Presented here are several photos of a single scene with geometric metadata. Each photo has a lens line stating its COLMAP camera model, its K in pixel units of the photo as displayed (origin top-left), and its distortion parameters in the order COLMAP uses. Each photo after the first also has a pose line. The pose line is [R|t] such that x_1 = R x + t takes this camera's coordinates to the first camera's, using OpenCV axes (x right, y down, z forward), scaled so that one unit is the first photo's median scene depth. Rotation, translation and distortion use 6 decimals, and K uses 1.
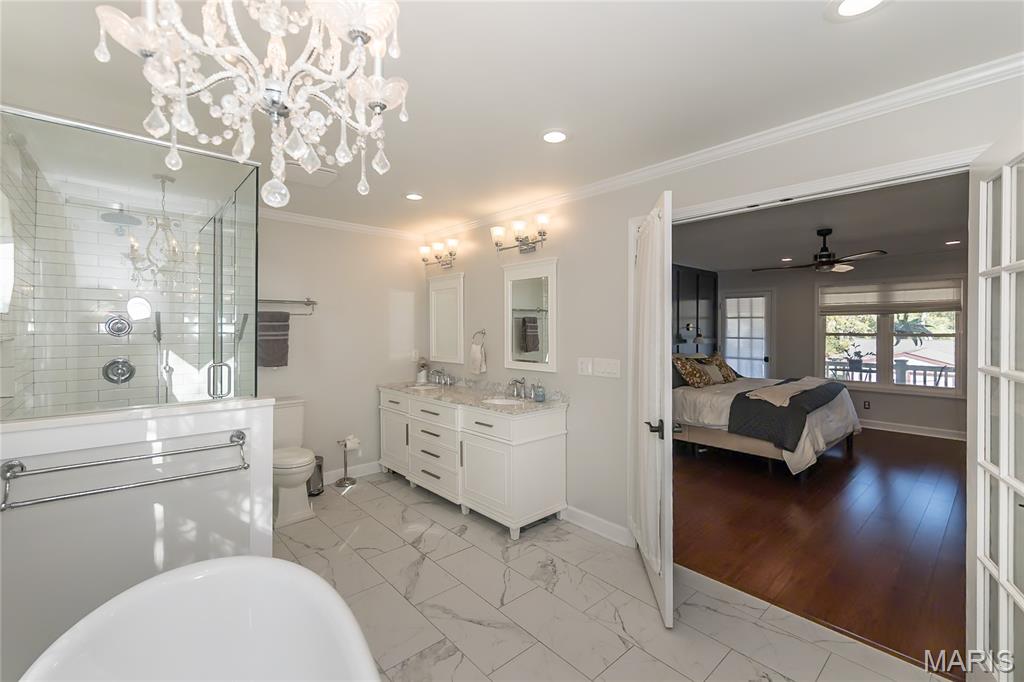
lens RADIAL K [[433.3, 0, 519.6], [0, 433.3, 331.6], [0, 0, 1]] dist [-0.008117, 0.000840]
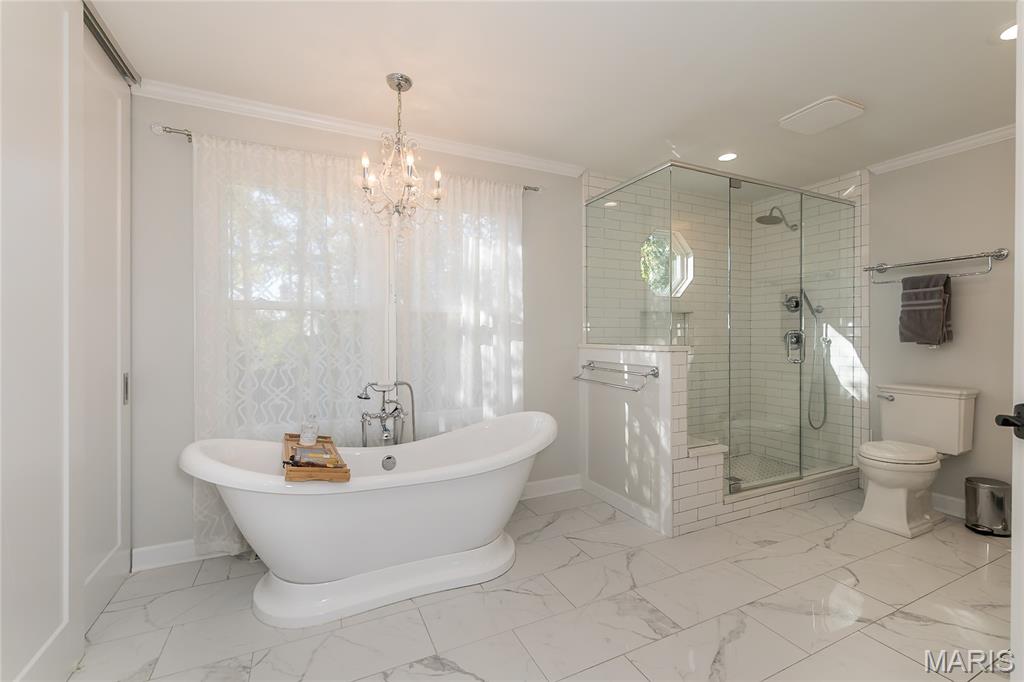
lens RADIAL K [[433.3, 0, 517.6], [0, 433.3, 339.0], [0, 0, 1]] dist [-0.008117, 0.000840]
pose [[-0.268554, 0.009212, -0.963221, 0.769702], [-0.002091, 0.999946, 0.010146, 0.125872], [0.963262, 0.004738, -0.268520, 0.942069]]
